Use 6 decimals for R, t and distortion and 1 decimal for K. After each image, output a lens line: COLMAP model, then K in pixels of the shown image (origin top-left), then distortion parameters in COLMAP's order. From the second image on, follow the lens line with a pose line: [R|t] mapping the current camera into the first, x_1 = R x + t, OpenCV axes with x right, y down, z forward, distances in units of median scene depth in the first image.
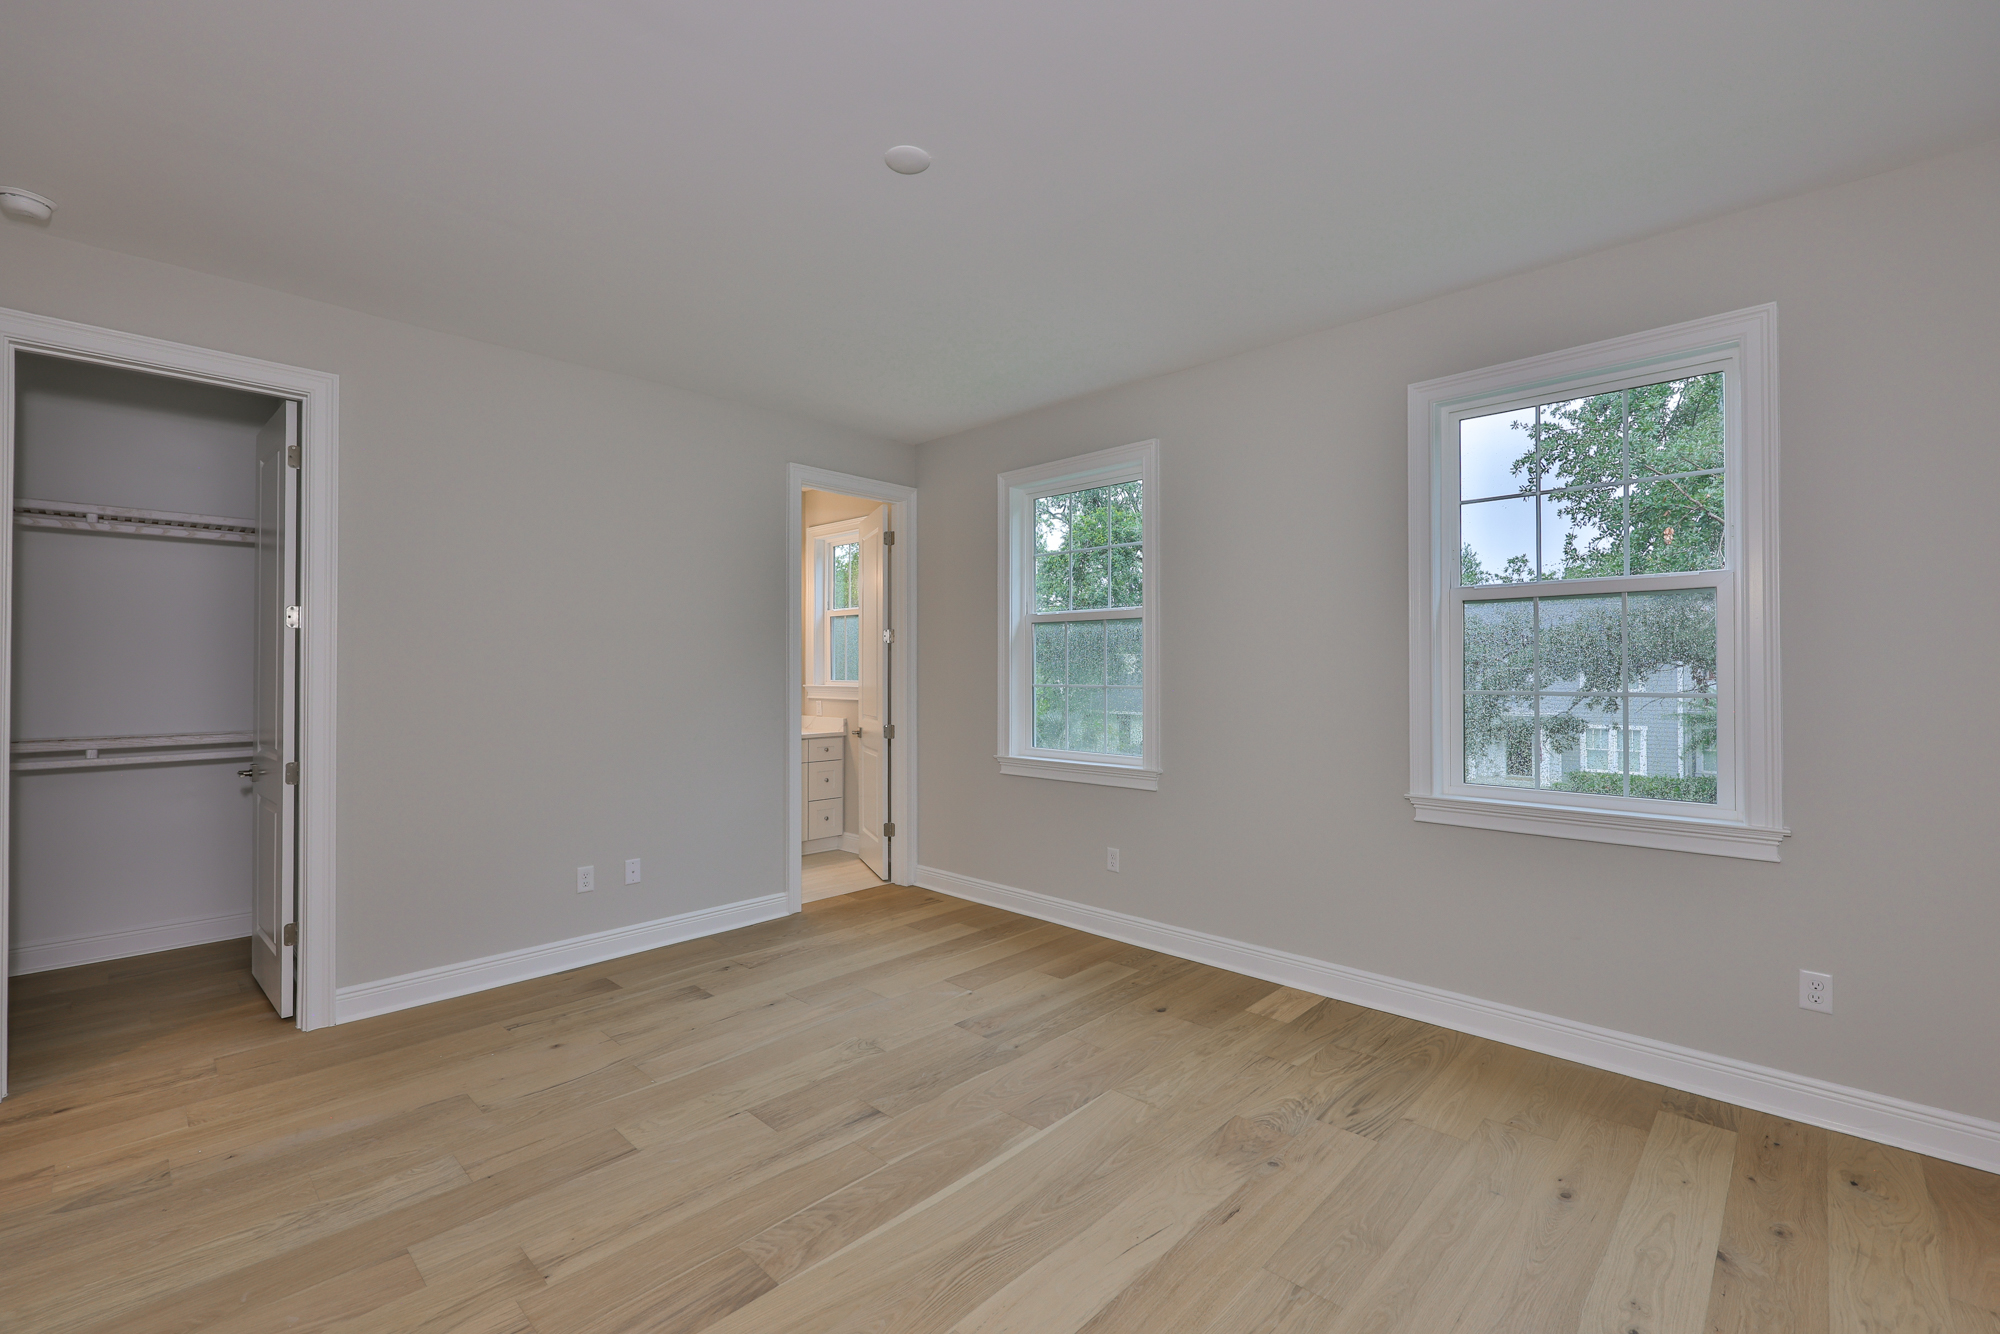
lens RADIAL K [[852.3, 0, 999.1], [0, 852.3, 664.4], [0, 0, 1]] dist [-0.000327, 0.000416]
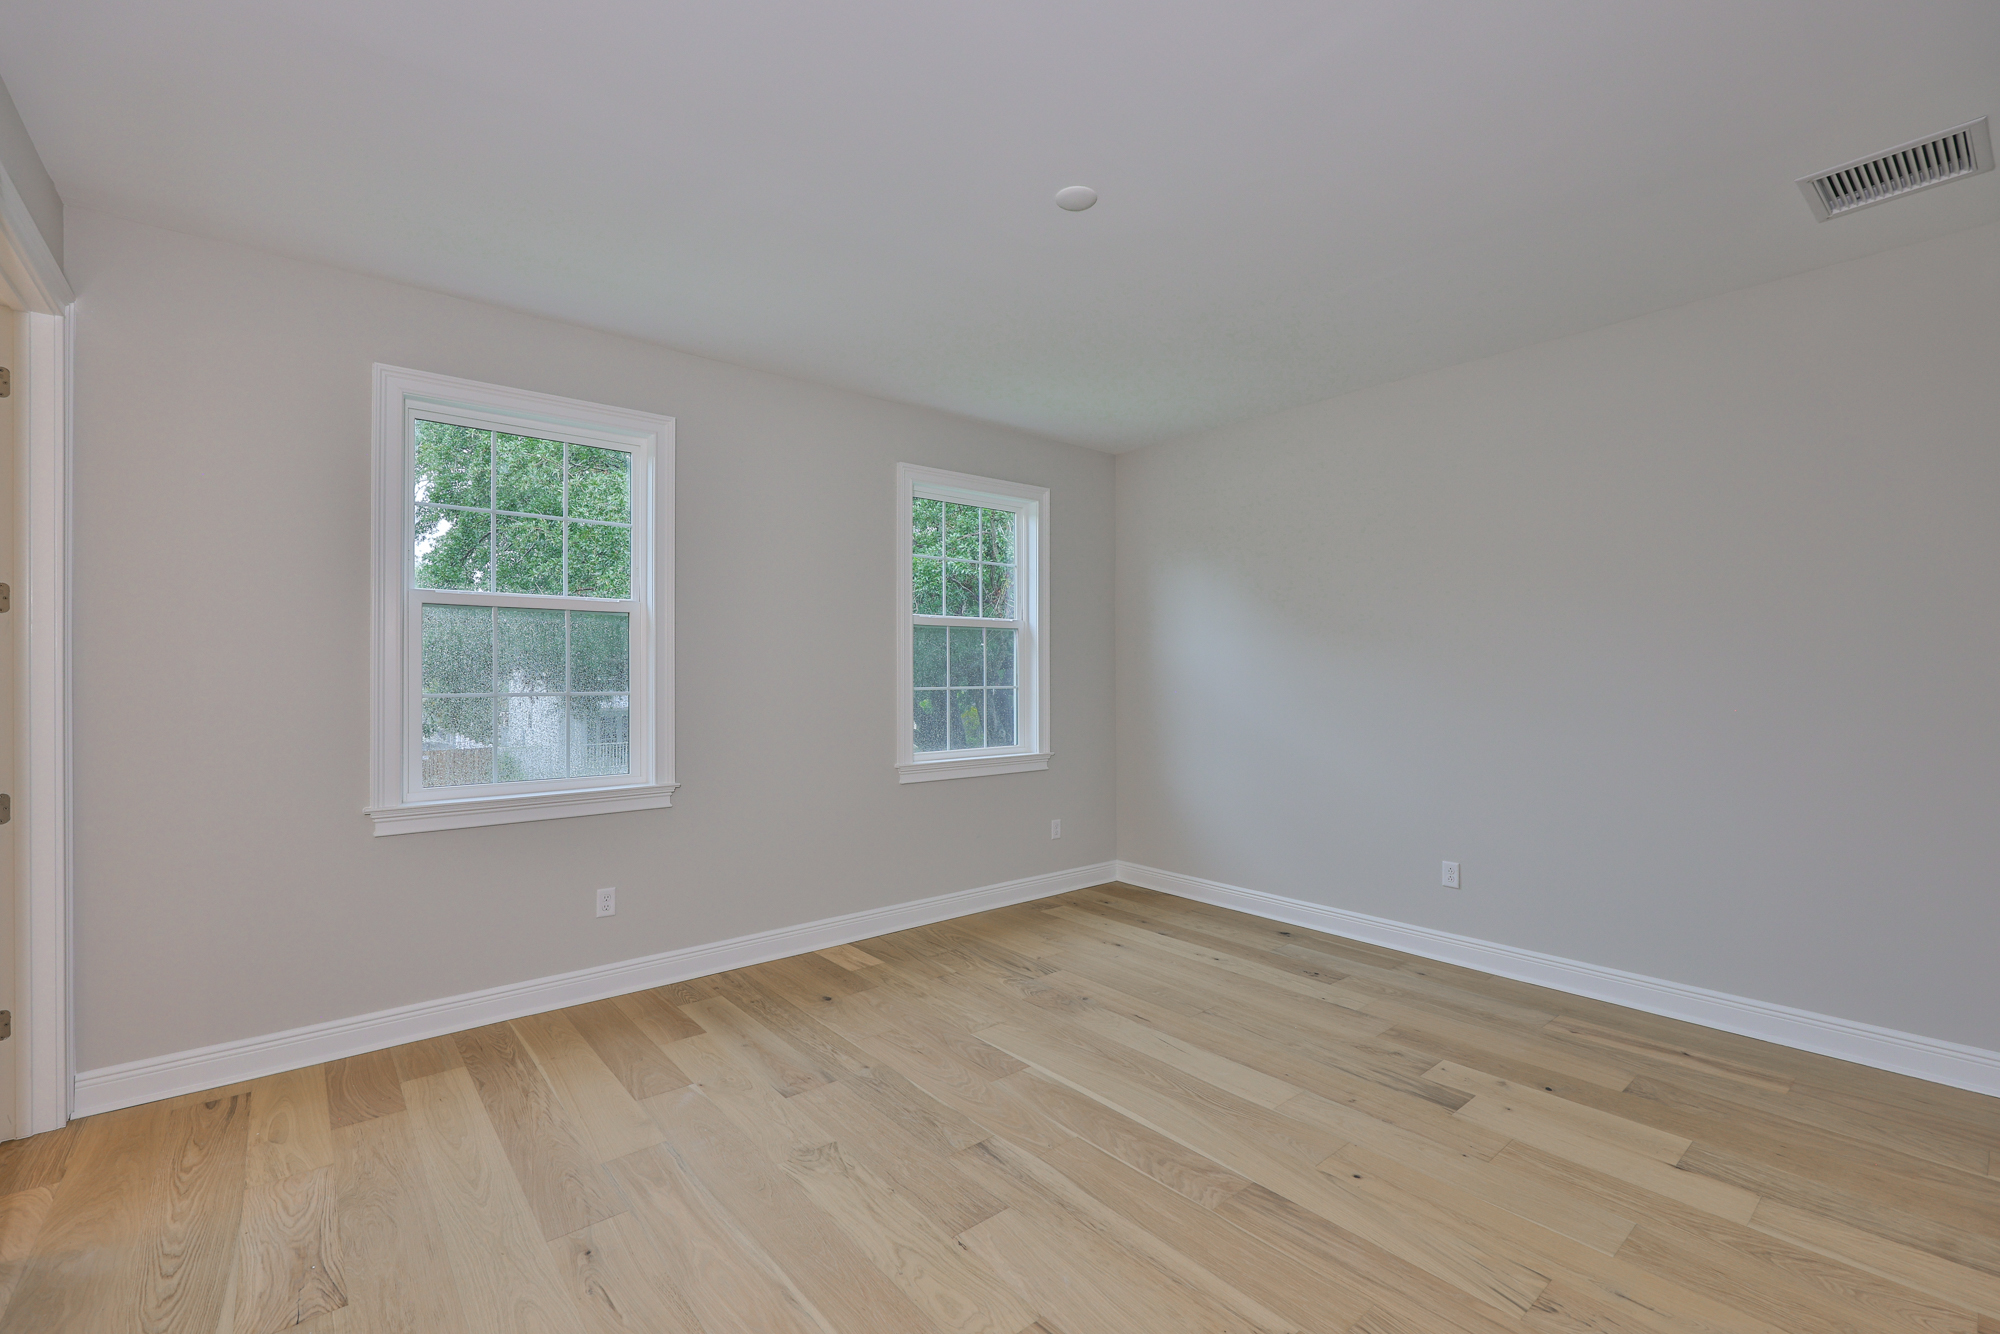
lens RADIAL K [[852.3, 0, 999.1], [0, 852.3, 664.4], [0, 0, 1]] dist [-0.000327, 0.000416]
pose [[0.110300, 0.015003, 0.993785, -0.847130], [-0.004001, 0.999885, -0.014651, 0.012111], [-0.993890, -0.002360, 0.110347, 0.693647]]
